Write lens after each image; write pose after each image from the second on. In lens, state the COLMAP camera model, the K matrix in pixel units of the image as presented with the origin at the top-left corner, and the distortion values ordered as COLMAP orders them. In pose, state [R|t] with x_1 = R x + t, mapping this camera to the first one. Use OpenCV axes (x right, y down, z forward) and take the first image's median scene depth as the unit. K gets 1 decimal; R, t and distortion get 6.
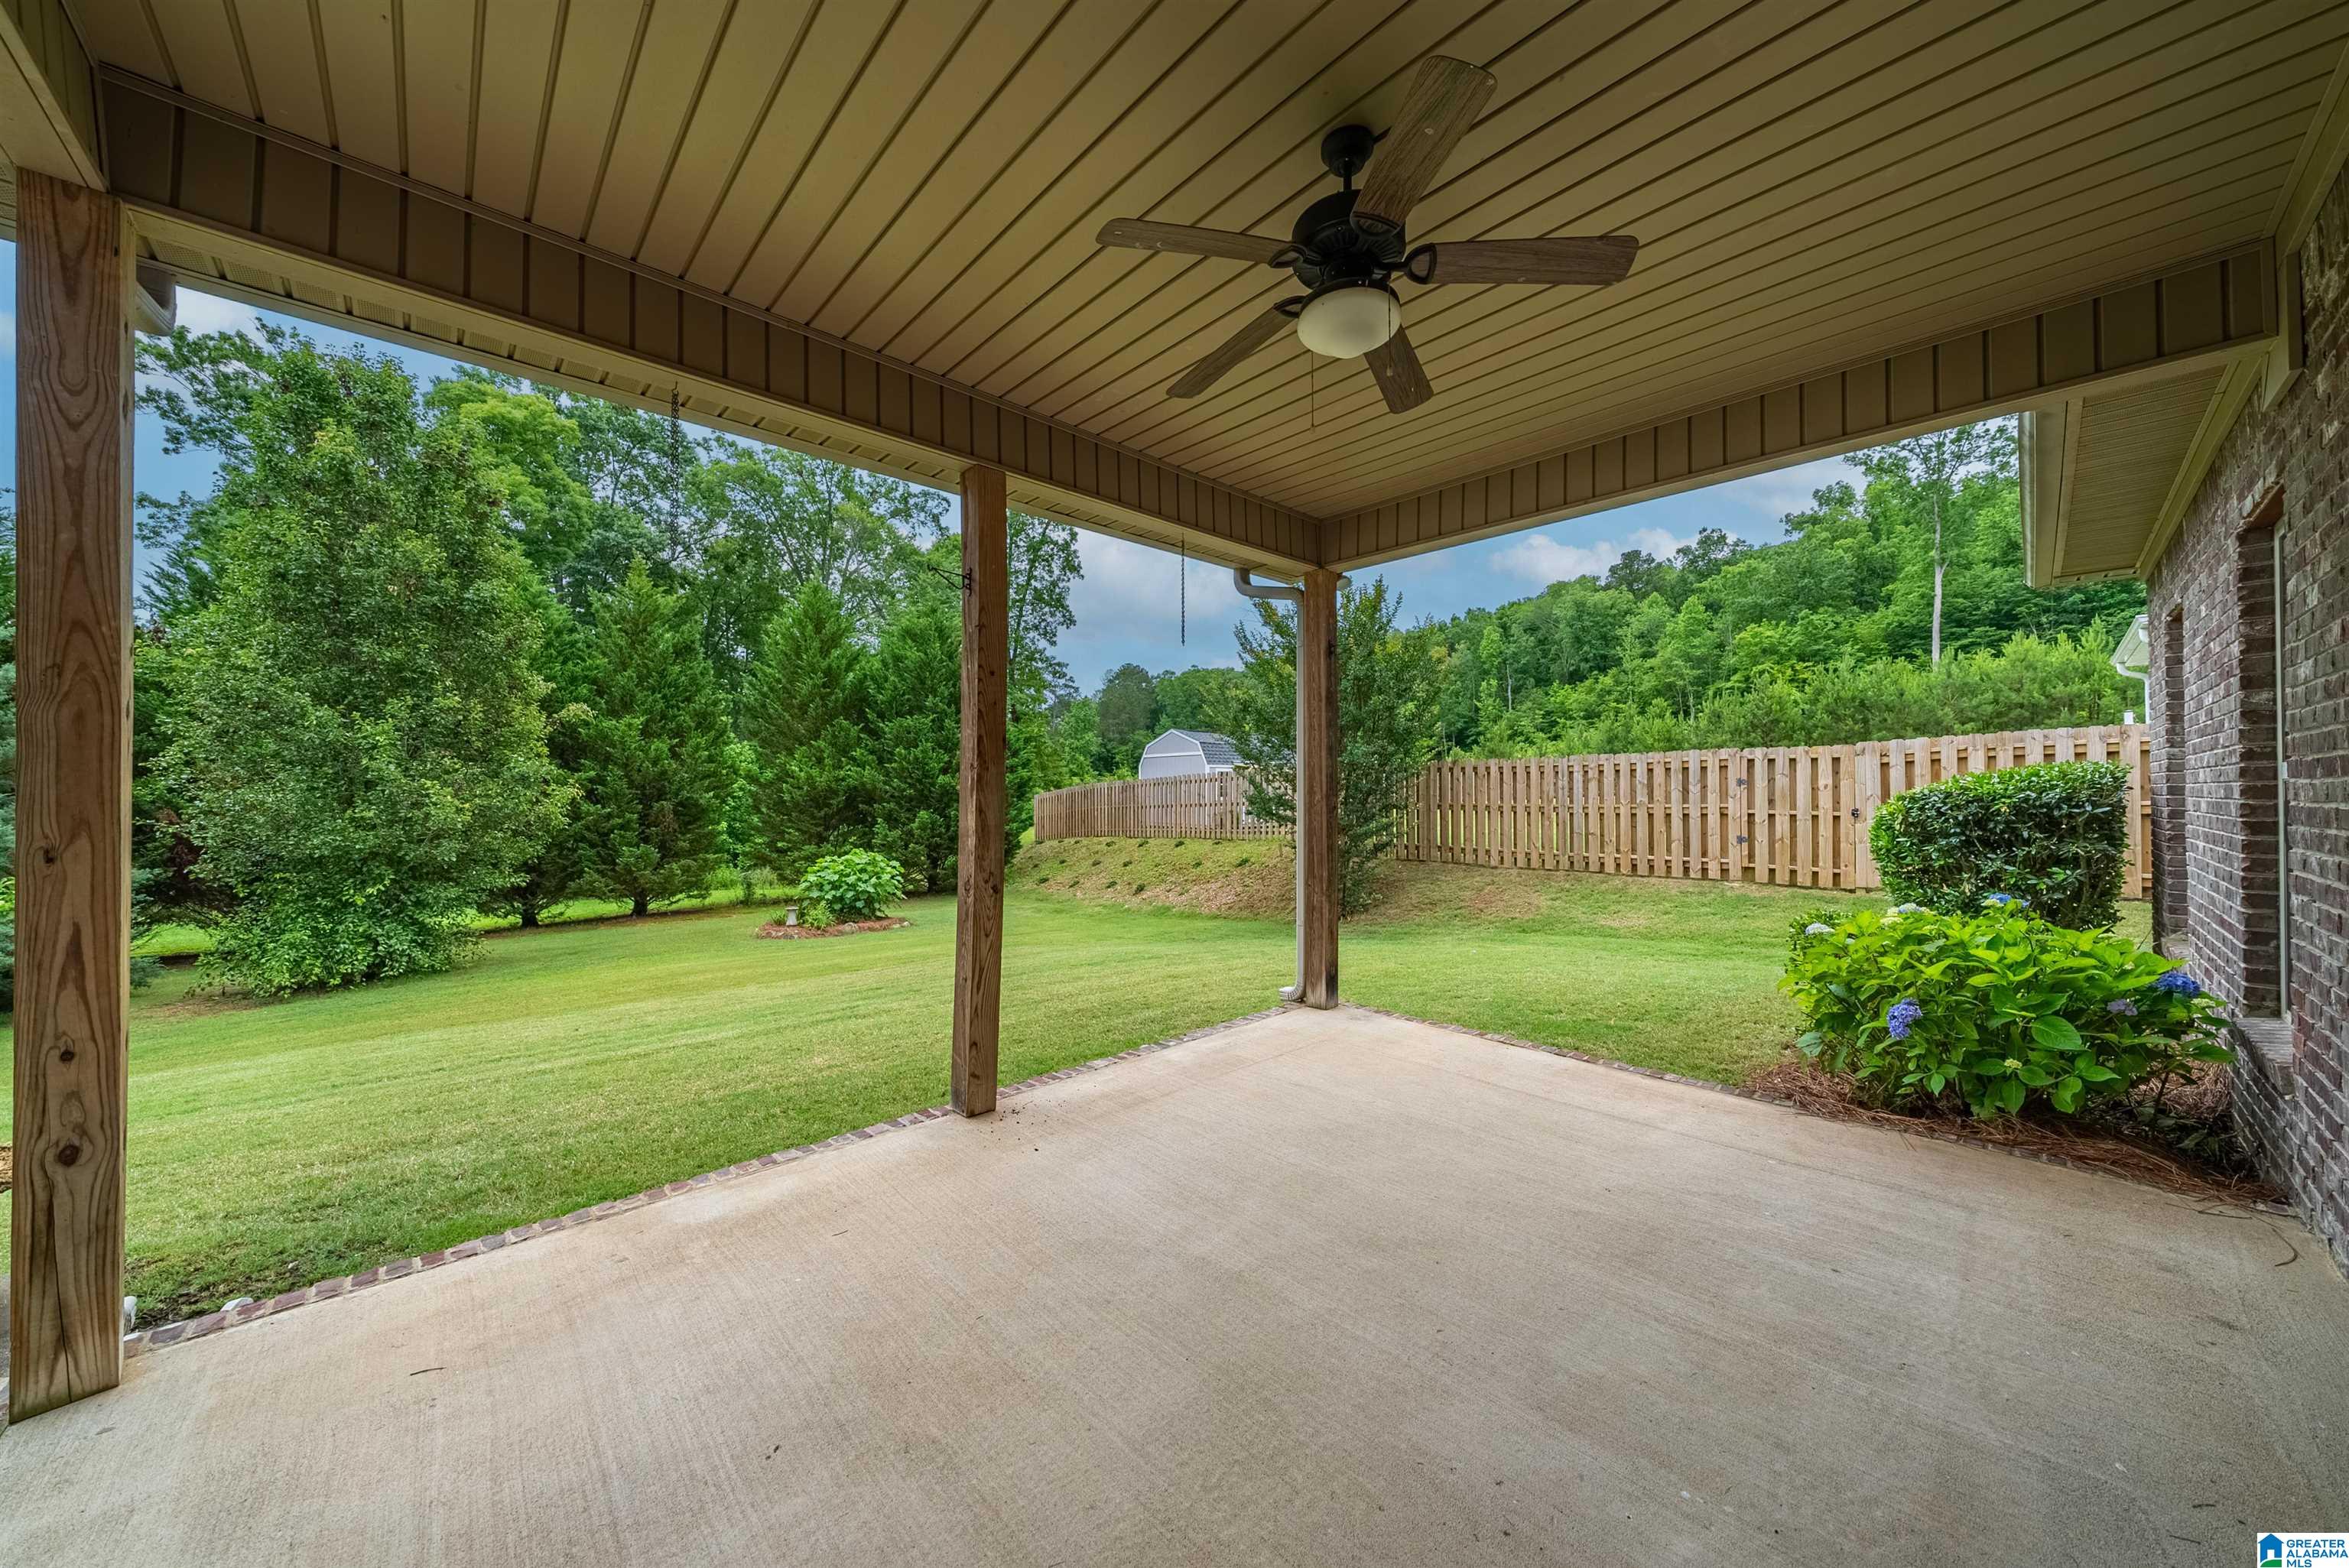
lens RADIAL K [[806.0, 0, 1160.5], [0, 806.0, 774.4], [0, 0, 1]] dist [-0.002748, -0.000217]
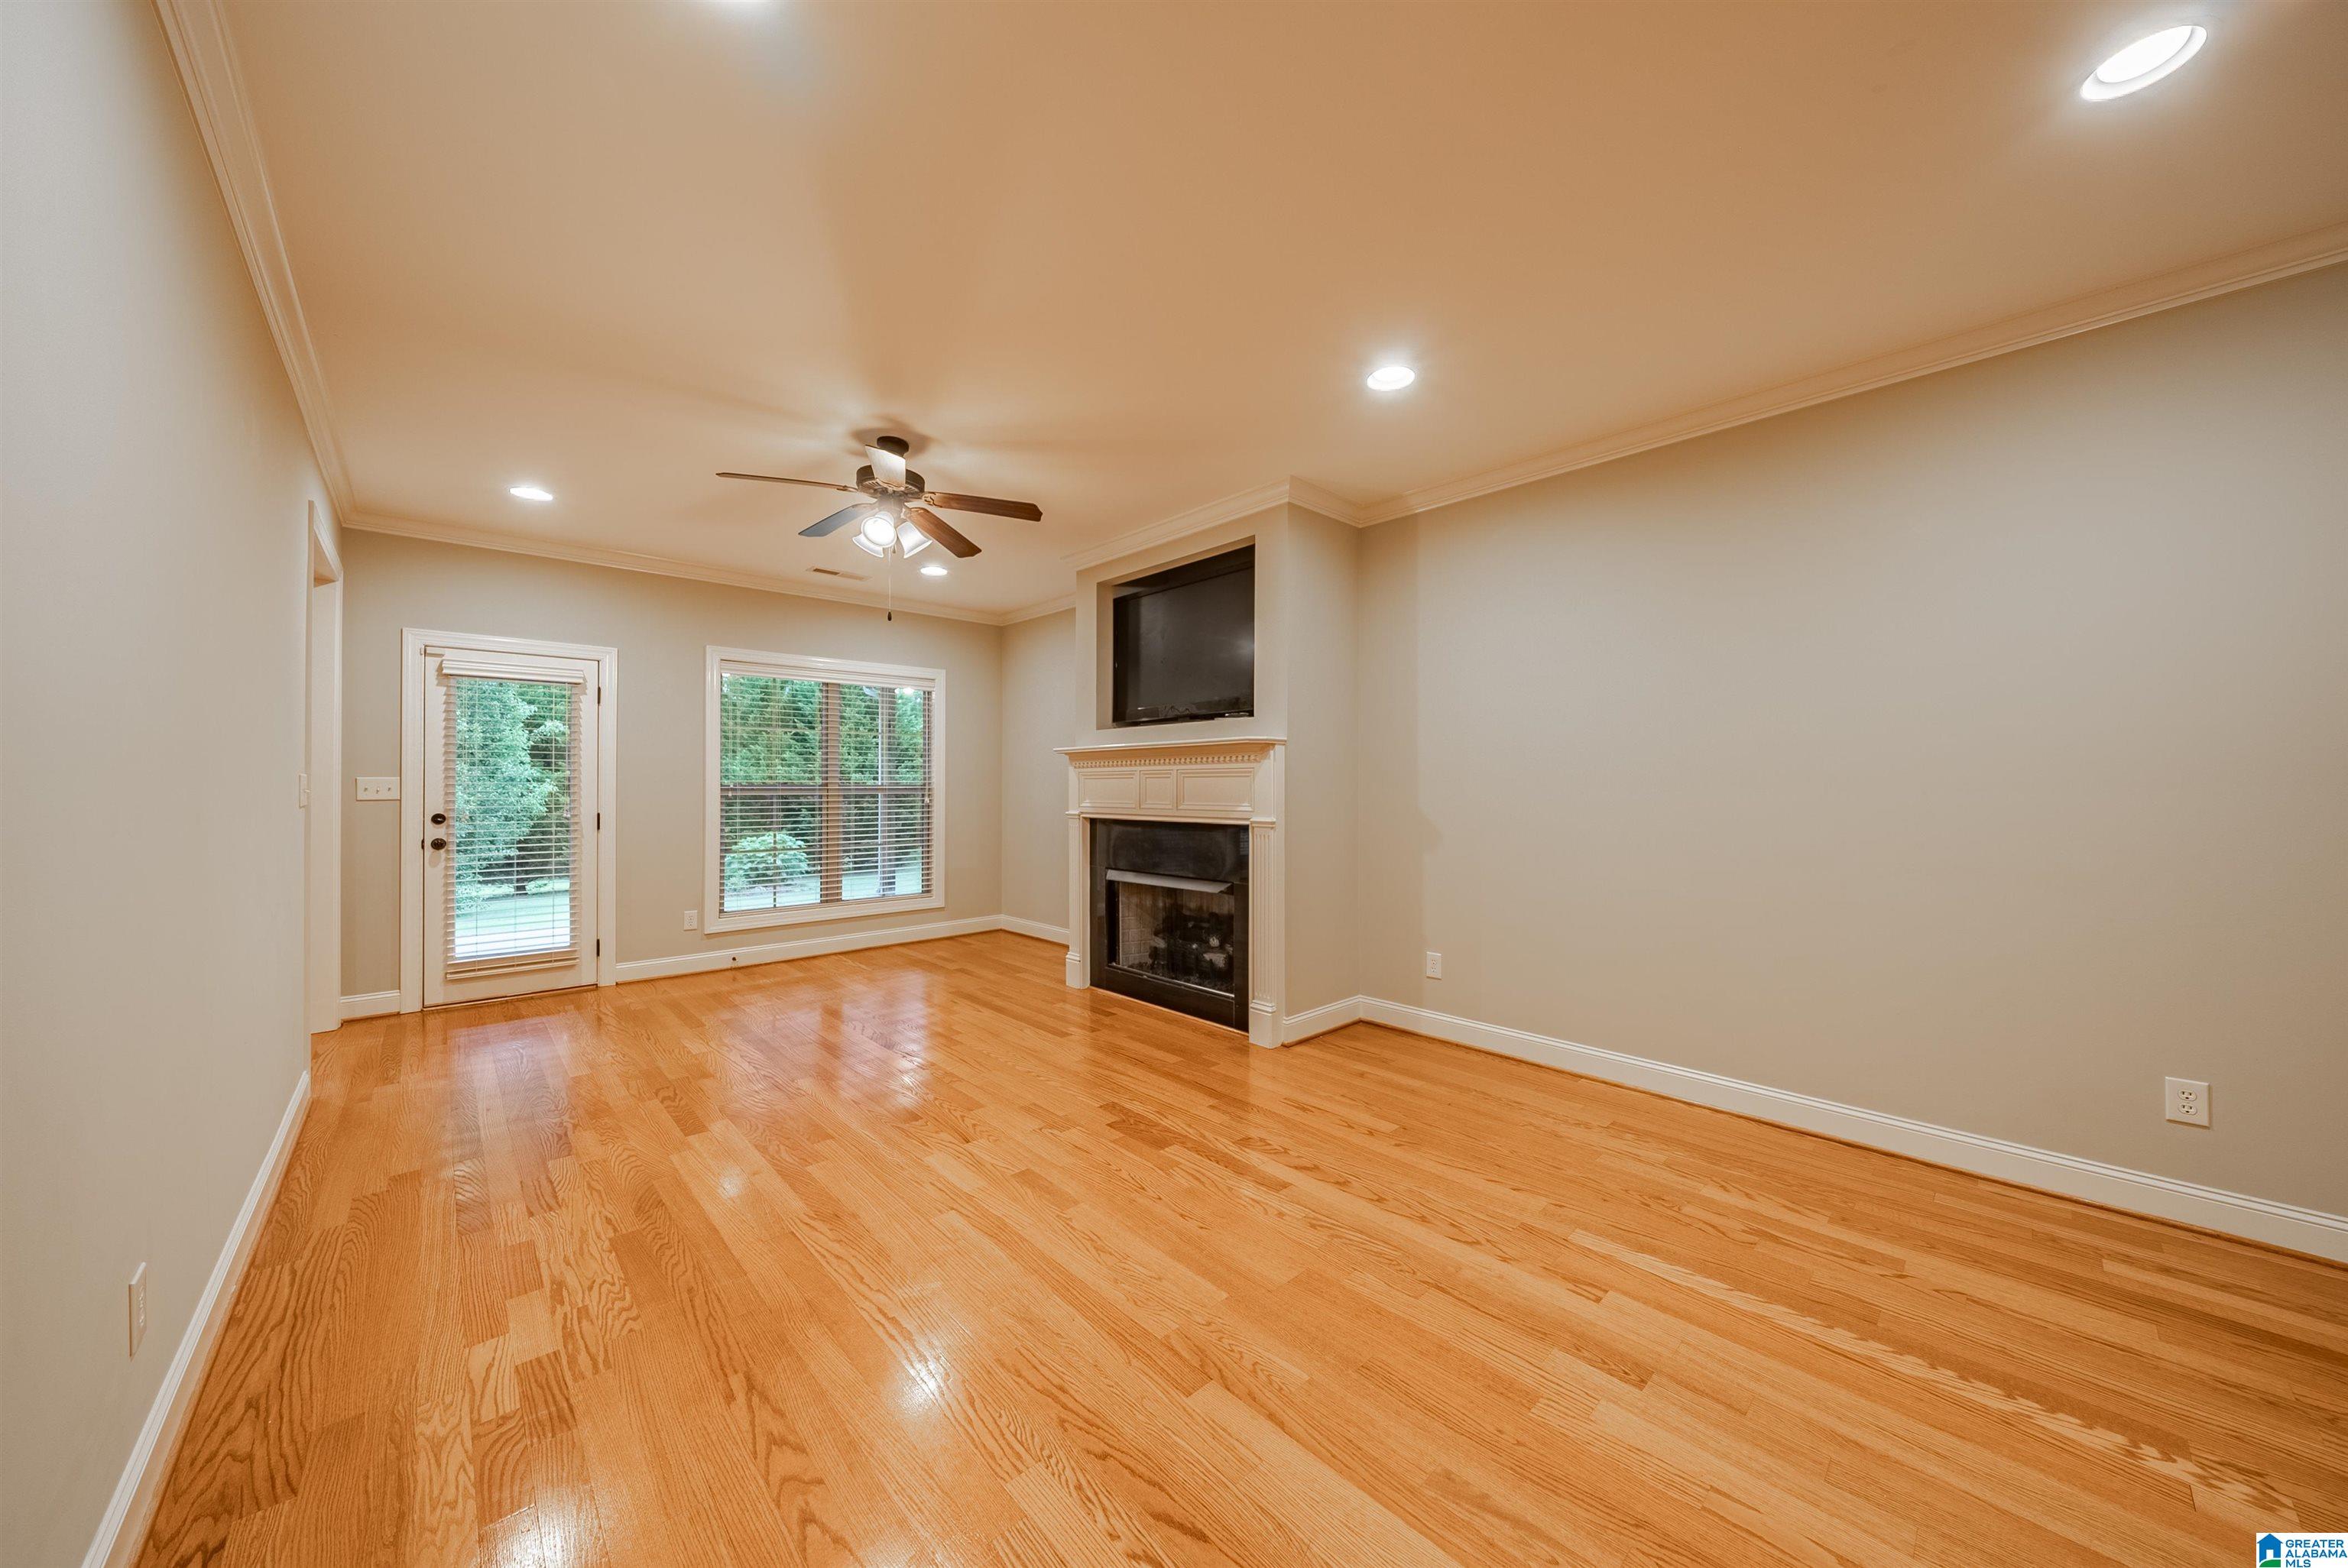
lens RADIAL K [[805.7, 0, 1156.2], [0, 805.7, 778.2], [0, 0, 1]] dist [-0.002748, -0.000217]
pose [[0.999988, -0.004926, -0.000623, 0.278853], [0.004934, 0.999917, 0.011941, -0.005943], [0.000564, -0.011944, 0.999929, -0.336522]]
